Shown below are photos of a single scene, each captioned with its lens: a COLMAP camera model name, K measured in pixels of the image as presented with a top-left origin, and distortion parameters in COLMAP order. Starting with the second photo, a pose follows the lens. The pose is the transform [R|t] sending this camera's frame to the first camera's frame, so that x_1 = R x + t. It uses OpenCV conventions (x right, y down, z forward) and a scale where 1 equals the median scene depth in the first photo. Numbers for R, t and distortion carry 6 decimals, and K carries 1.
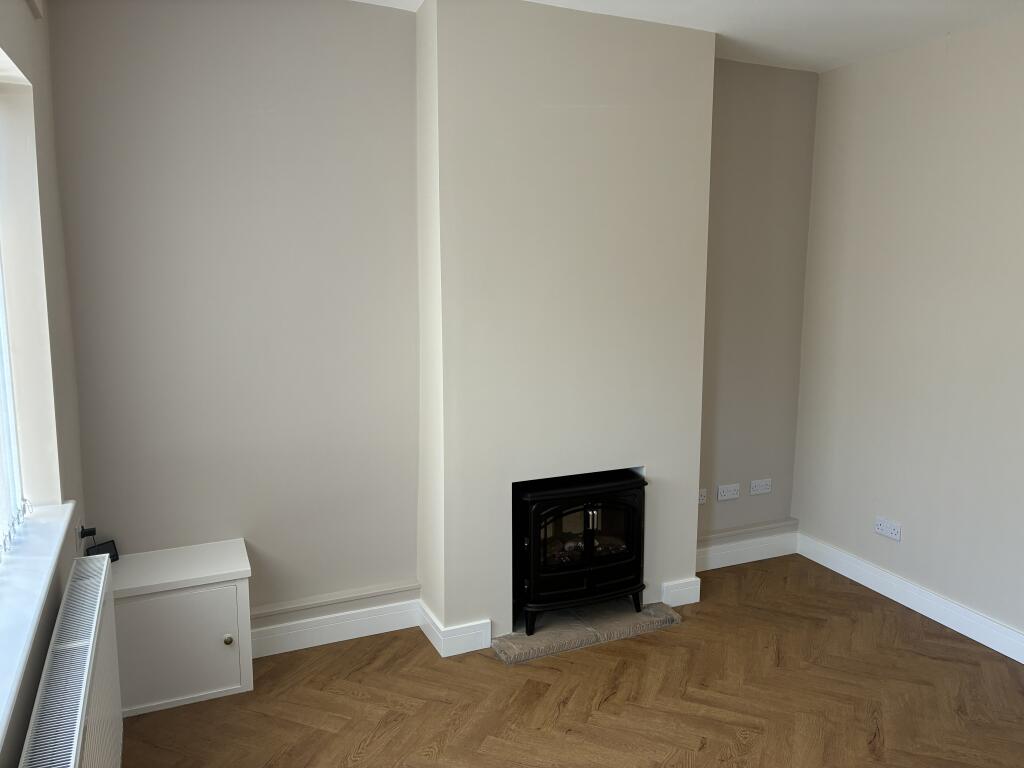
lens RADIAL K [[786.0, 0, 512.0], [0, 786.0, 384.0], [0, 0, 1]] dist [0.034227, 0.002085]
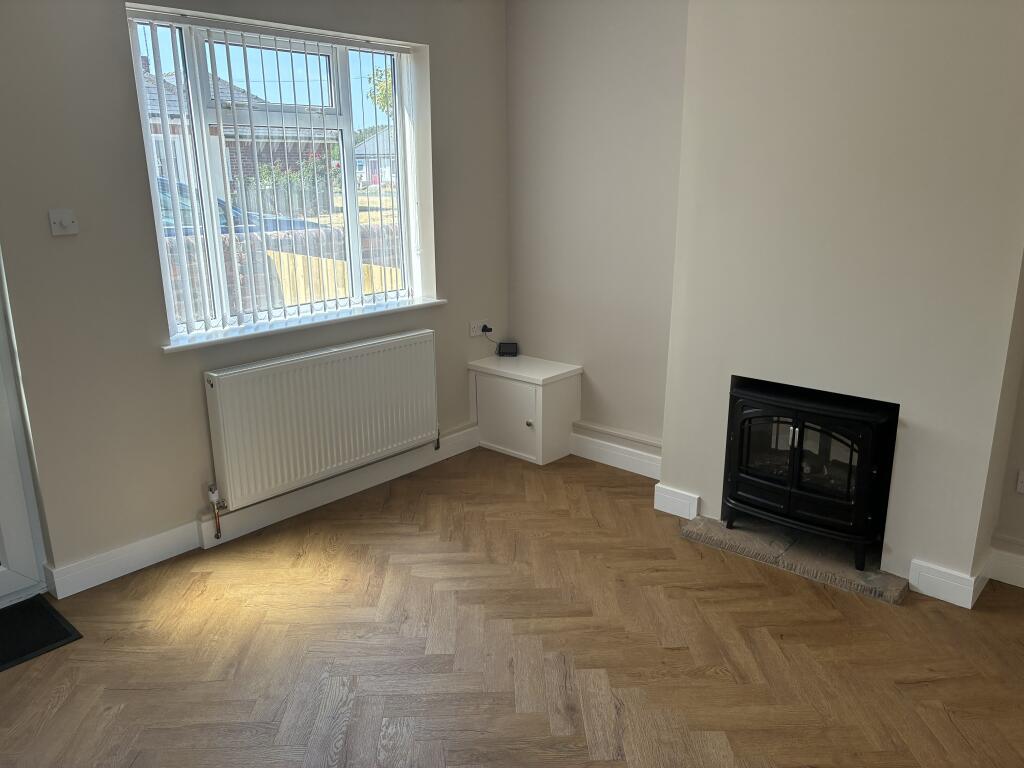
lens RADIAL K [[786.0, 0, 512.0], [0, 786.0, 384.0], [0, 0, 1]] dist [0.034227, 0.002085]
pose [[0.404876, 0.241519, -0.881898, 0.828242], [-0.137617, 0.969594, 0.202357, -0.030682], [0.903956, 0.039435, 0.425802, 0.337884]]
